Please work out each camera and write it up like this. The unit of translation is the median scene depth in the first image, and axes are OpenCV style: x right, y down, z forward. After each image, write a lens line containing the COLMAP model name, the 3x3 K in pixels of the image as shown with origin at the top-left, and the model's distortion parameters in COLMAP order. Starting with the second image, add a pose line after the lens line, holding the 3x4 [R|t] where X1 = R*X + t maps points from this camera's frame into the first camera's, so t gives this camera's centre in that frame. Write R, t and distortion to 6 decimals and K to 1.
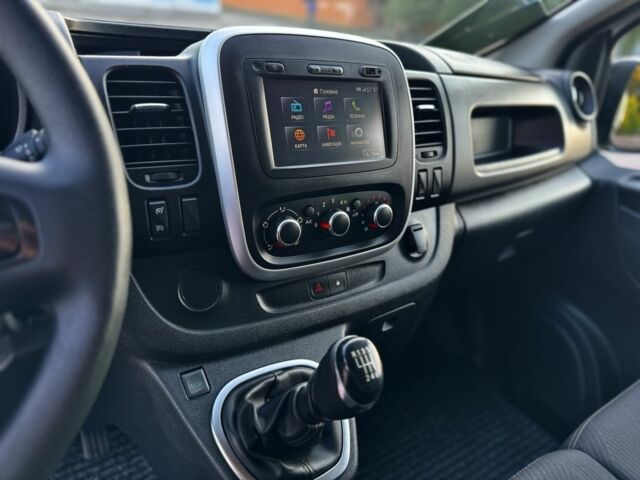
lens RADIAL K [[471.5, 0, 321.8], [0, 471.5, 241.7], [0, 0, 1]] dist [0.058592, -0.094604]
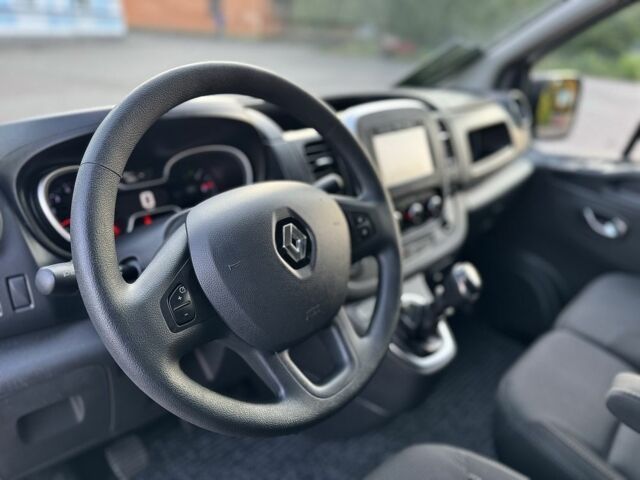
lens RADIAL K [[471.5, 0, 321.8], [0, 471.5, 241.7], [0, 0, 1]] dist [0.058592, -0.094604]
pose [[0.980434, -0.144664, 0.133500, -0.308307], [0.145803, 0.989313, 0.001253, 0.007387], [-0.132254, 0.018236, 0.991048, -0.370416]]
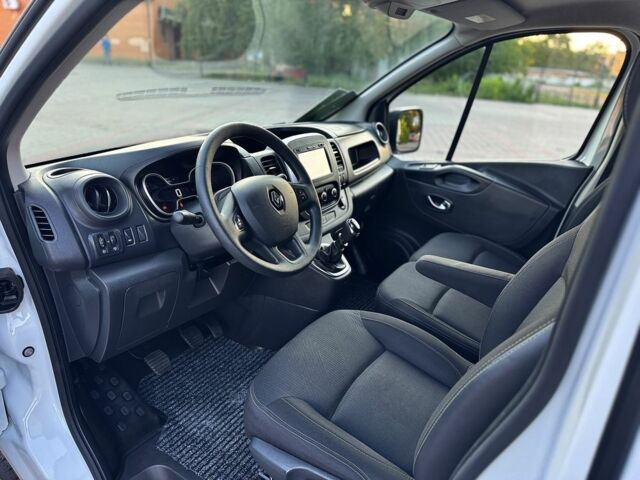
lens RADIAL K [[471.5, 0, 321.8], [0, 471.5, 241.7], [0, 0, 1]] dist [0.058592, -0.094604]
pose [[0.917049, -0.212772, 0.337268, -0.580363], [0.226218, 0.974077, -0.000581, 0.131455], [-0.328401, 0.076829, 0.941408, -0.982990]]
